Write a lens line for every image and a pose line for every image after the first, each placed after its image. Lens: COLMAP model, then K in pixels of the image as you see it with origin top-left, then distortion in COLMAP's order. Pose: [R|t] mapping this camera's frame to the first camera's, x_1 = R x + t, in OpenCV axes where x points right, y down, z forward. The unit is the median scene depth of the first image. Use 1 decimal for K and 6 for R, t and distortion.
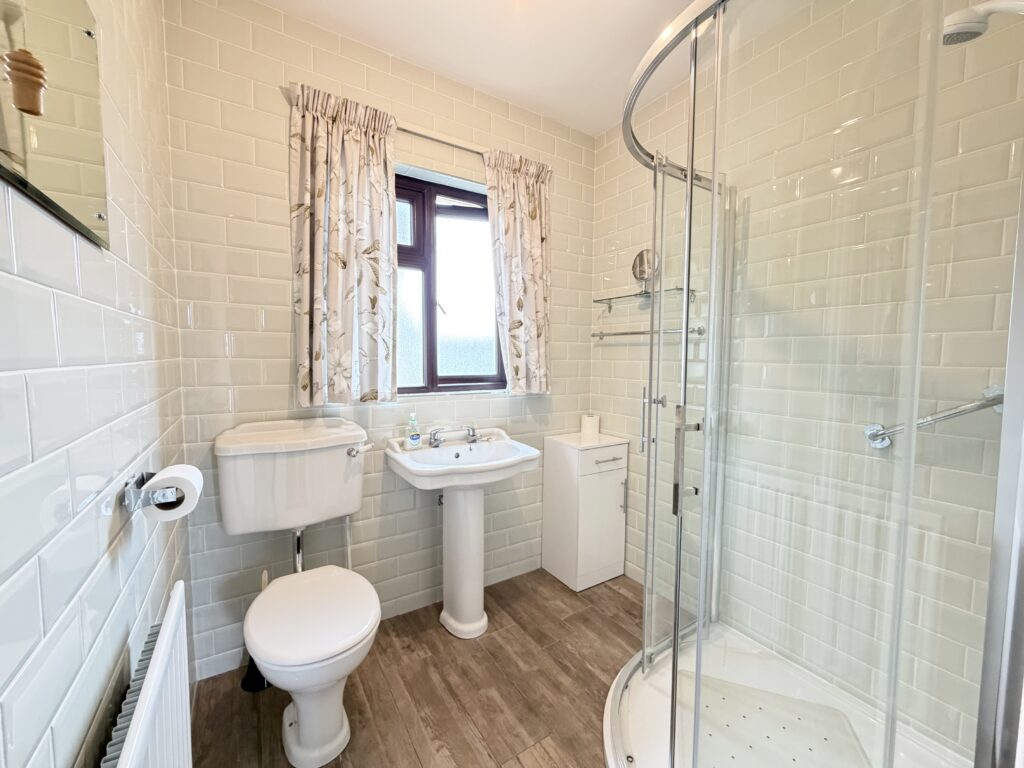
lens RADIAL K [[405.5, 0, 512.7], [0, 405.5, 383.0], [0, 0, 1]] dist [0.002705, -0.000912]
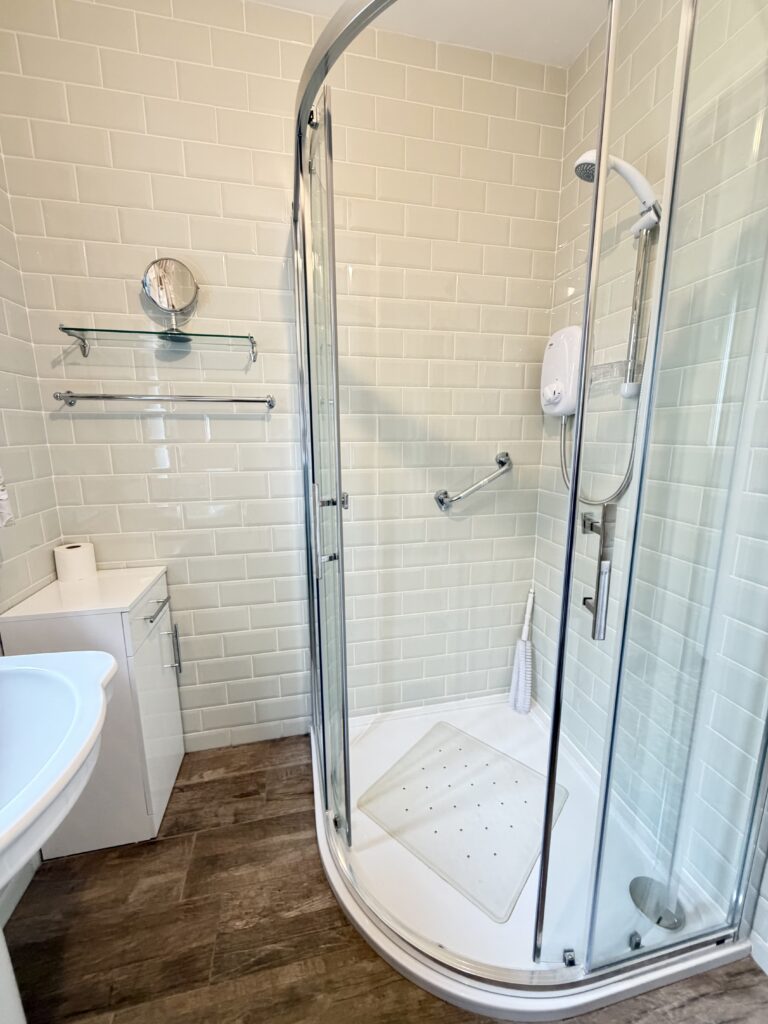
lens RADIAL K [[405.5, 0, 383.6], [0, 405.5, 511.7], [0, 0, 1]] dist [0.002705, -0.000912]
pose [[0.350174, -0.187557, 0.917715, -0.195192], [0.068911, 0.982251, 0.174452, -0.040546], [-0.934146, 0.002152, 0.356884, 0.500793]]
